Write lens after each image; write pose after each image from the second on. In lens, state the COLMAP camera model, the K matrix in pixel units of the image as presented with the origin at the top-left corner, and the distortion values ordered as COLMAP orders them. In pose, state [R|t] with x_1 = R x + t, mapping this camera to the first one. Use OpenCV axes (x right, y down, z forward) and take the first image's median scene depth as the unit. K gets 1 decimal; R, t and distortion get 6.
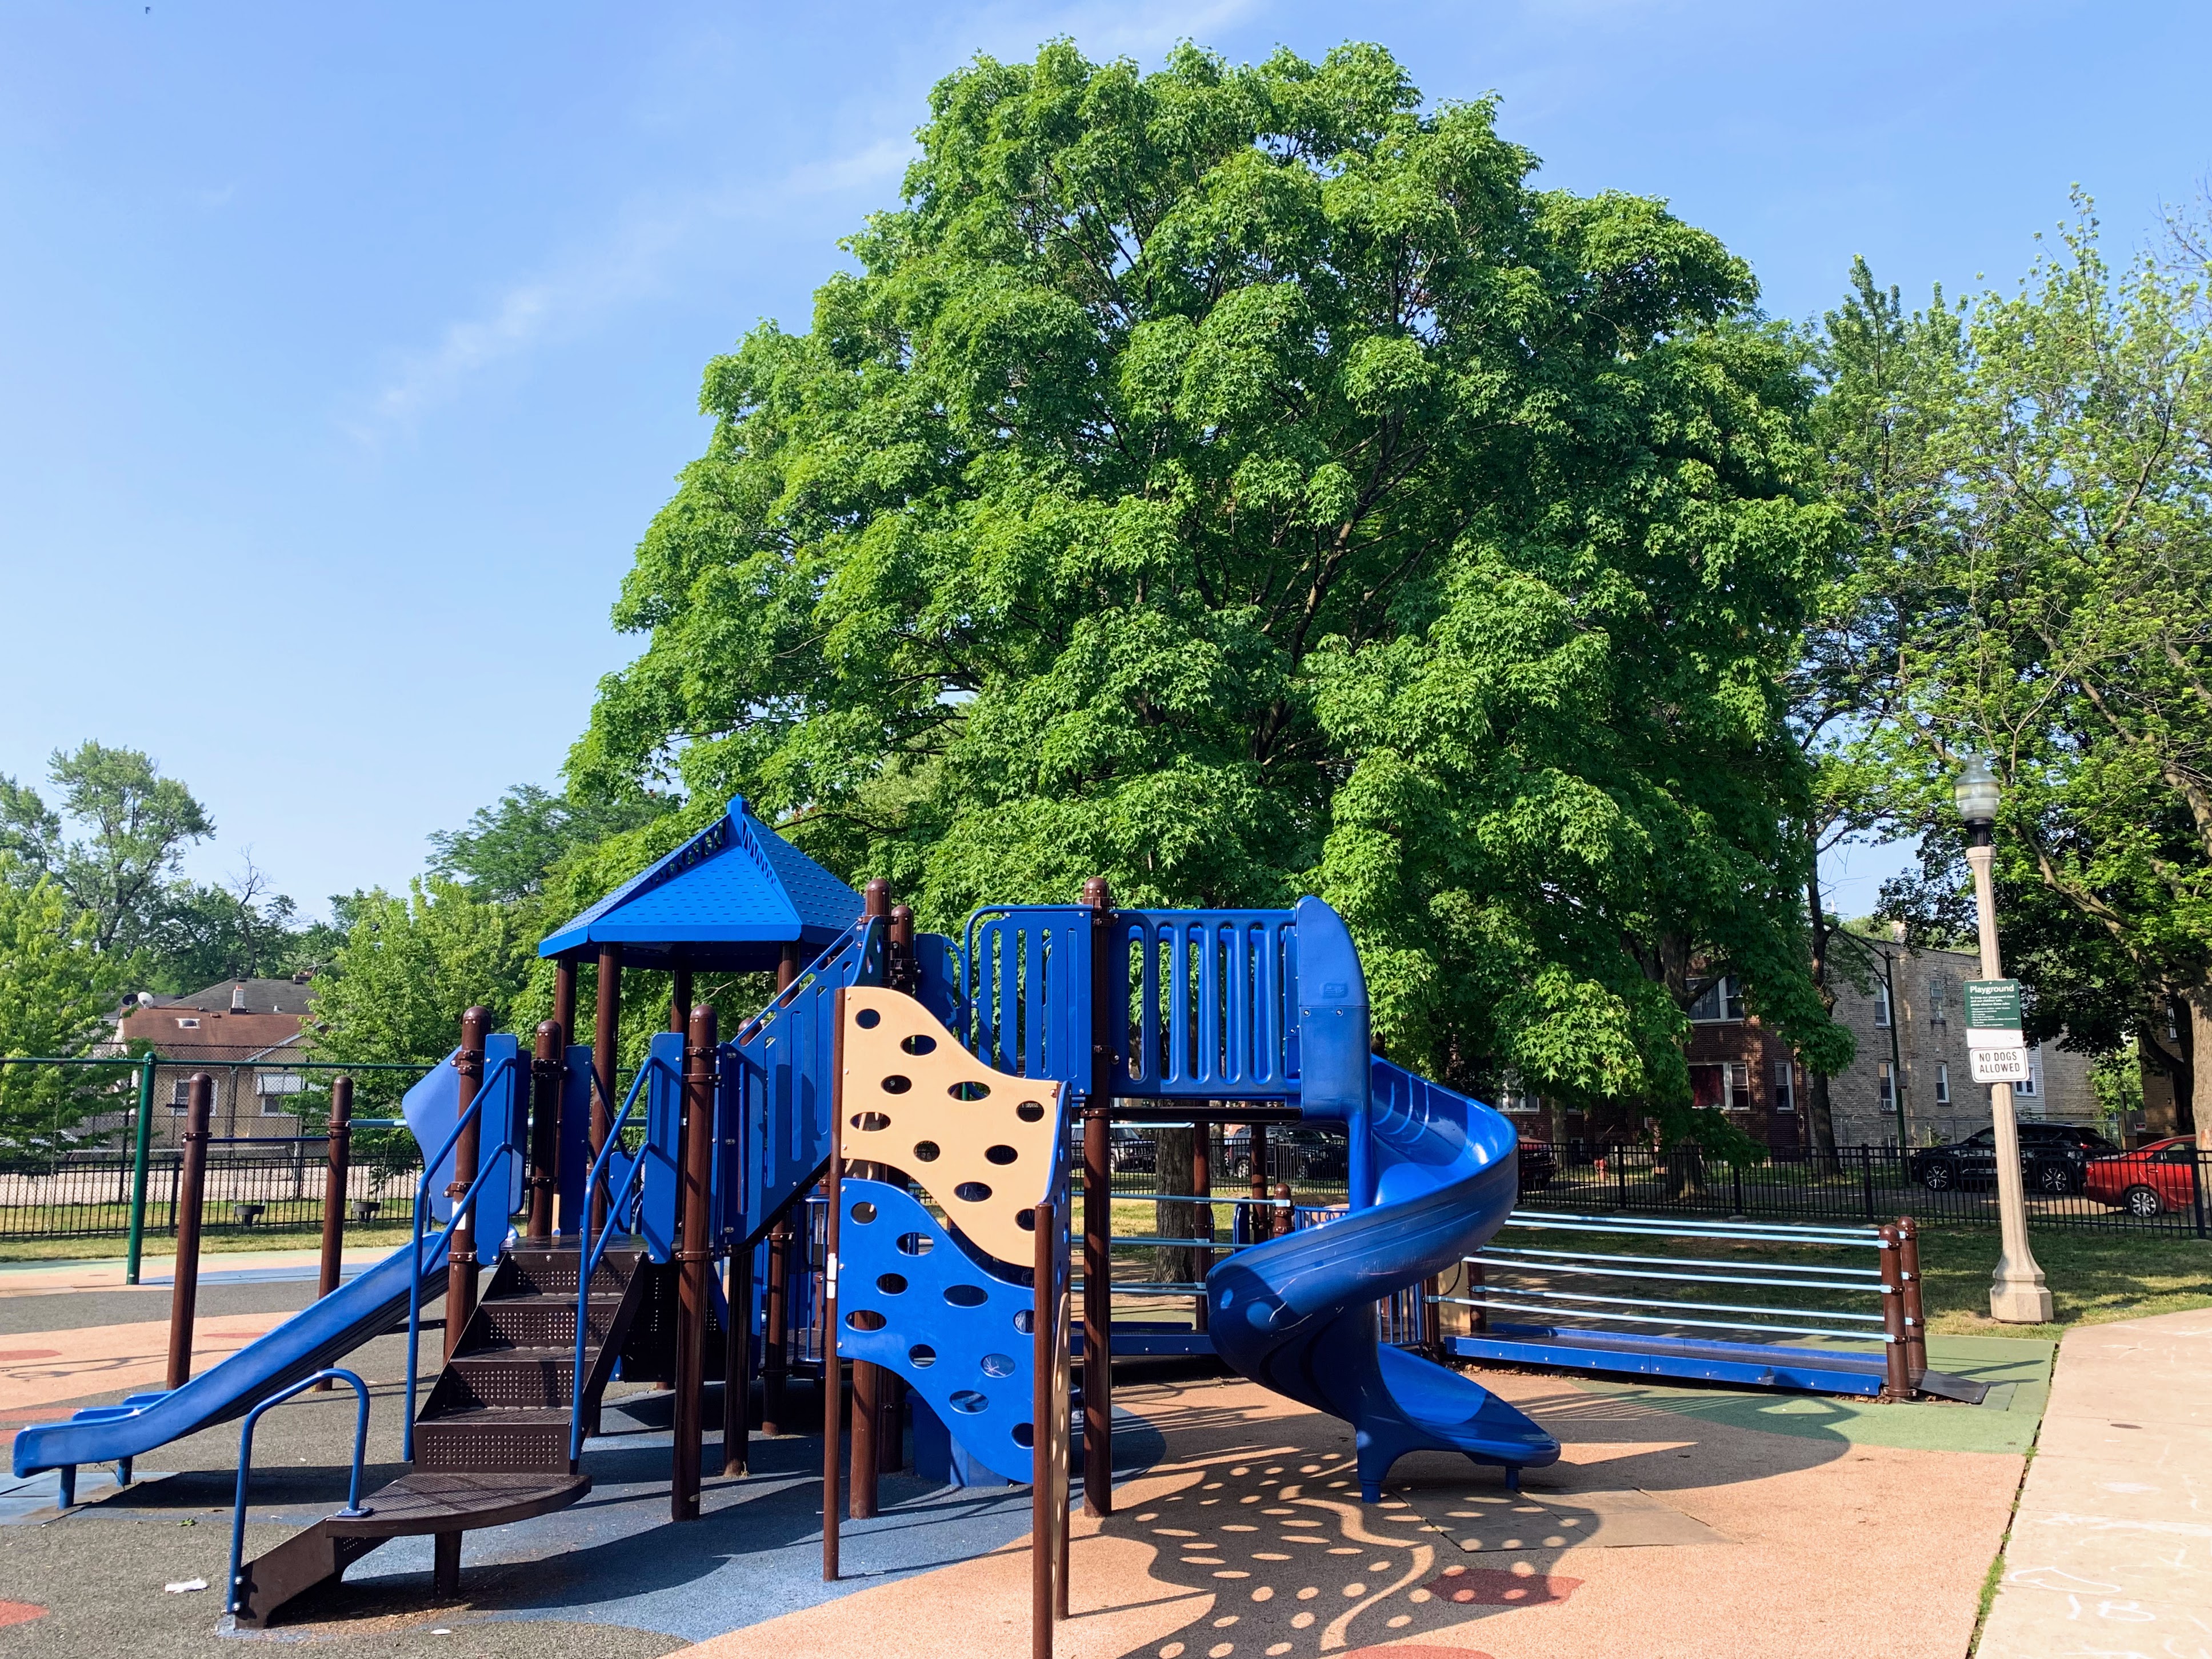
lens RADIAL K [[1696.9, 0, 1106.0], [0, 1696.9, 829.5], [0, 0, 1]] dist [0.058968, -0.082283]
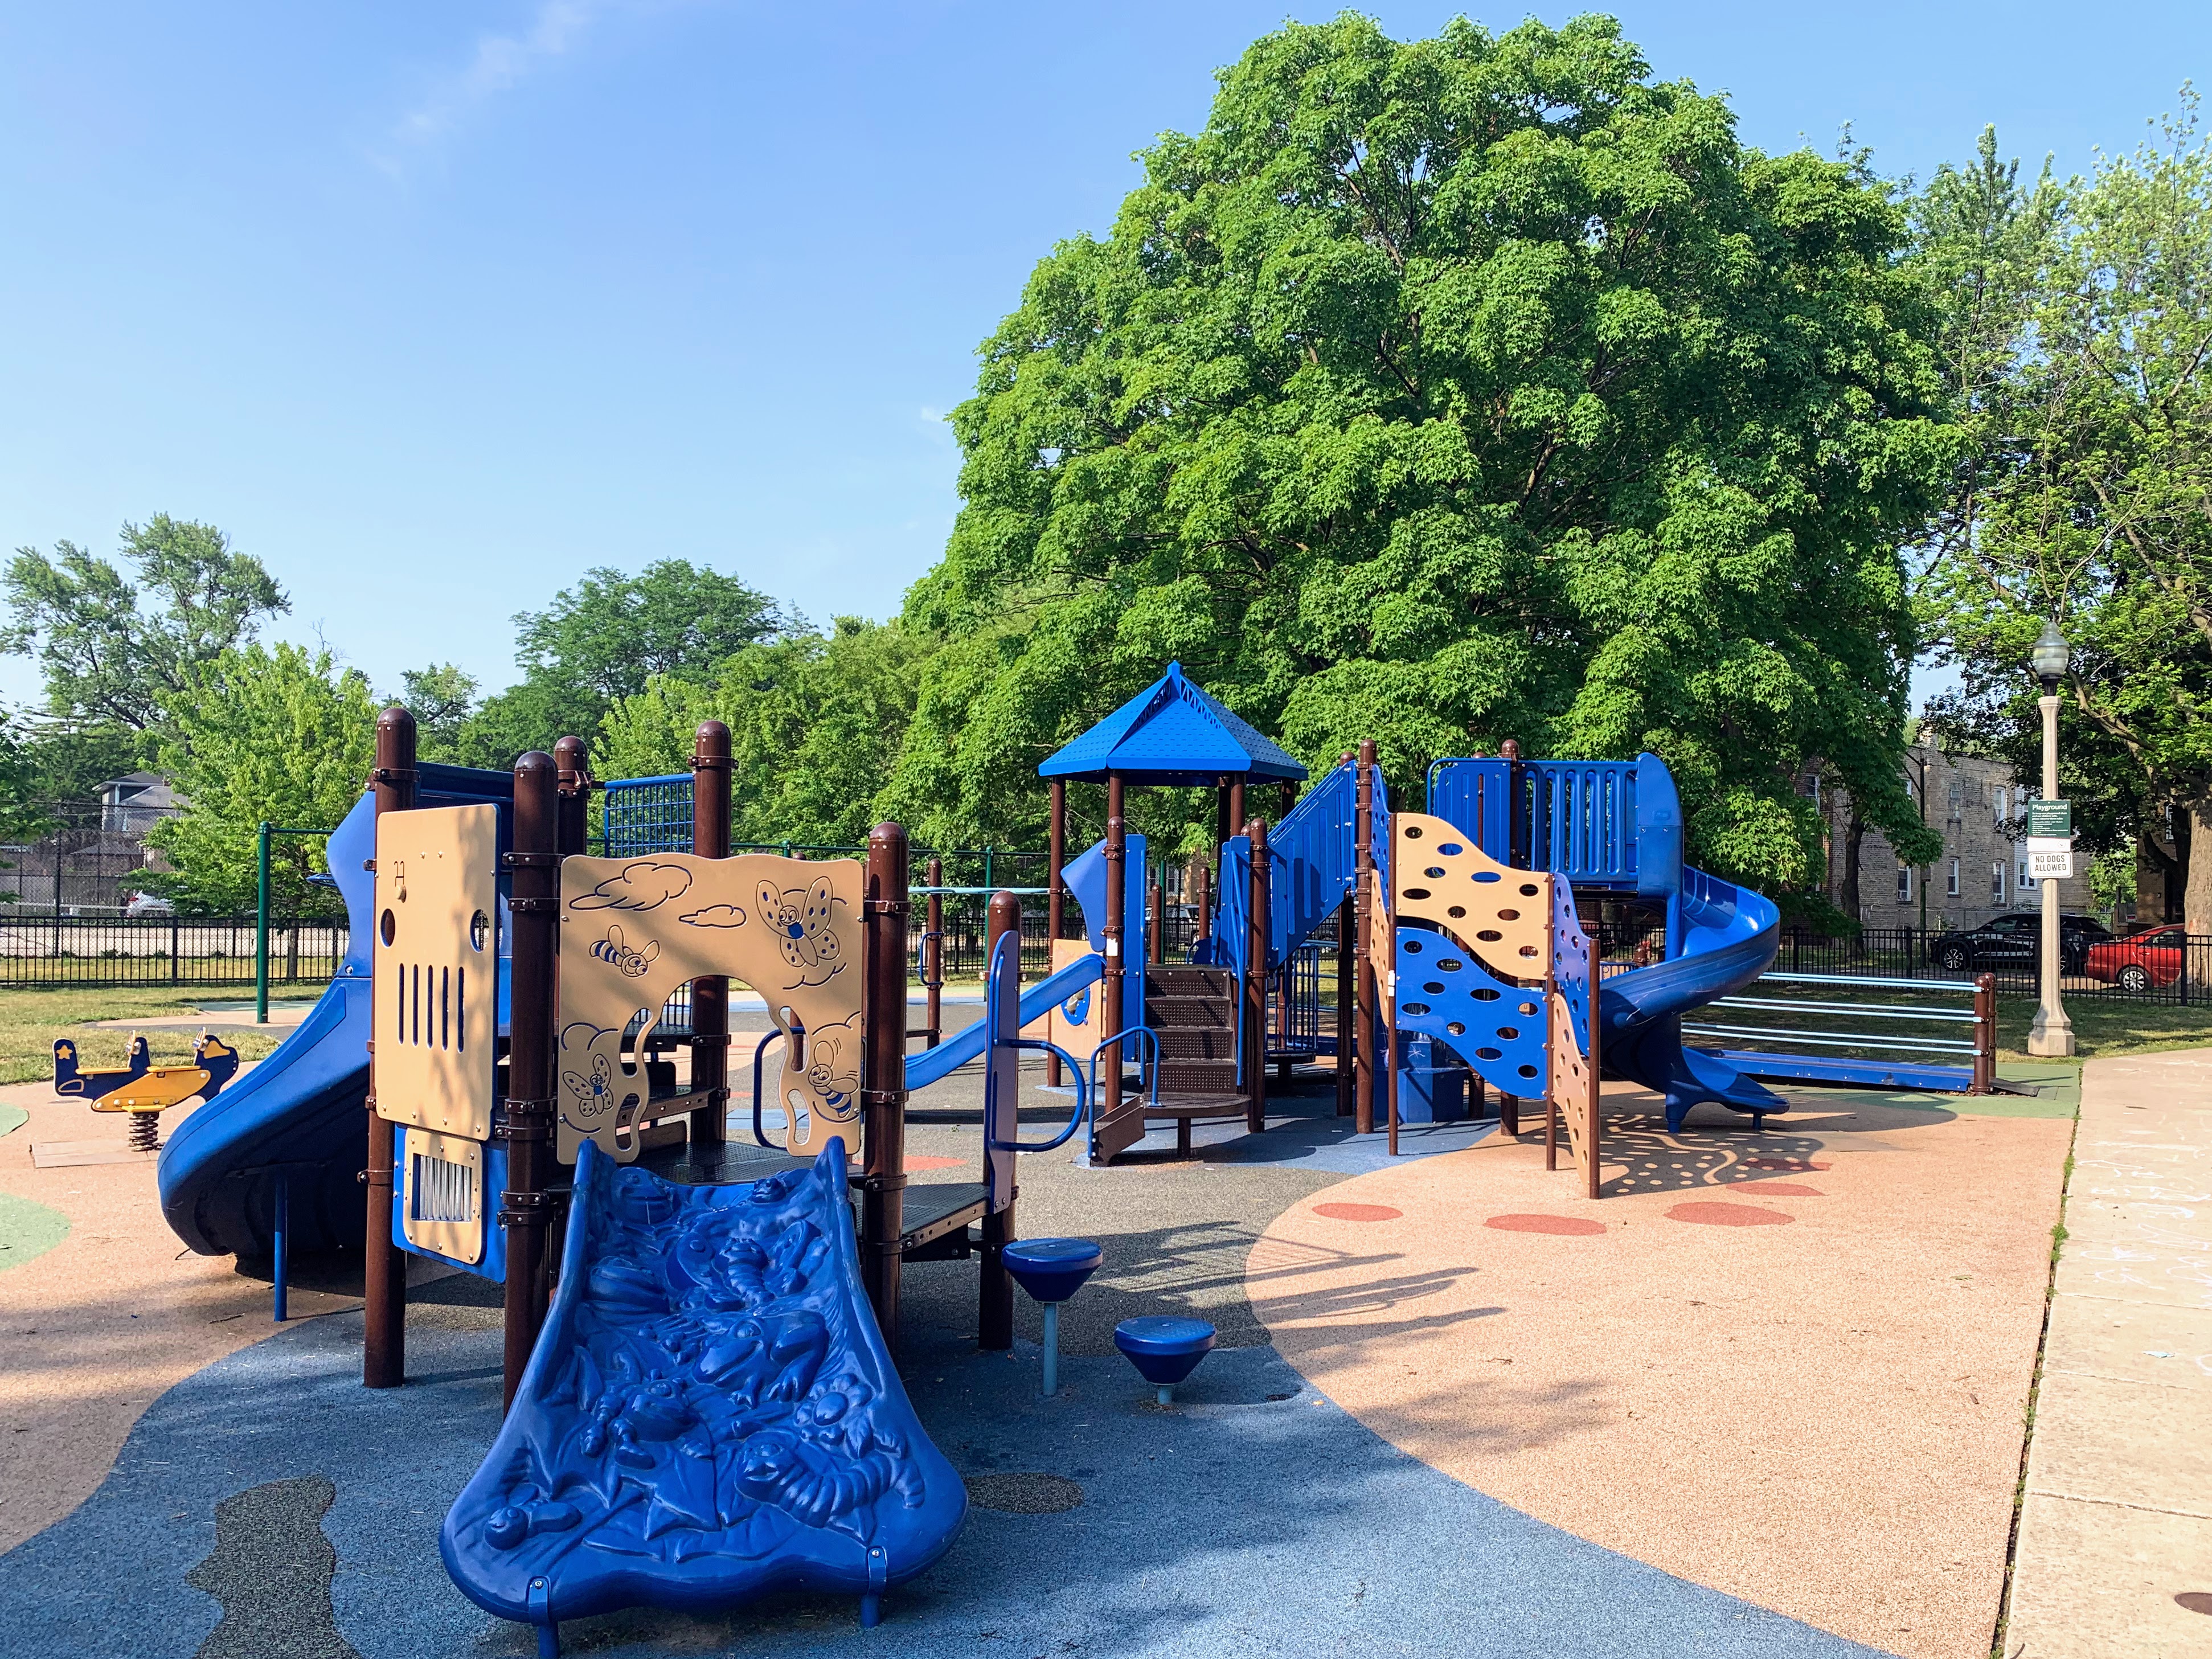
lens RADIAL K [[1813.8, 0, 1106.0], [0, 1813.8, 829.5], [0, 0, 1]] dist [0.074475, -0.165065]
pose [[0.999306, 0.015156, 0.034022, -0.256790], [-0.019384, 0.991639, 0.127577, -0.055654], [-0.031804, -0.128148, 0.991245, -0.369806]]
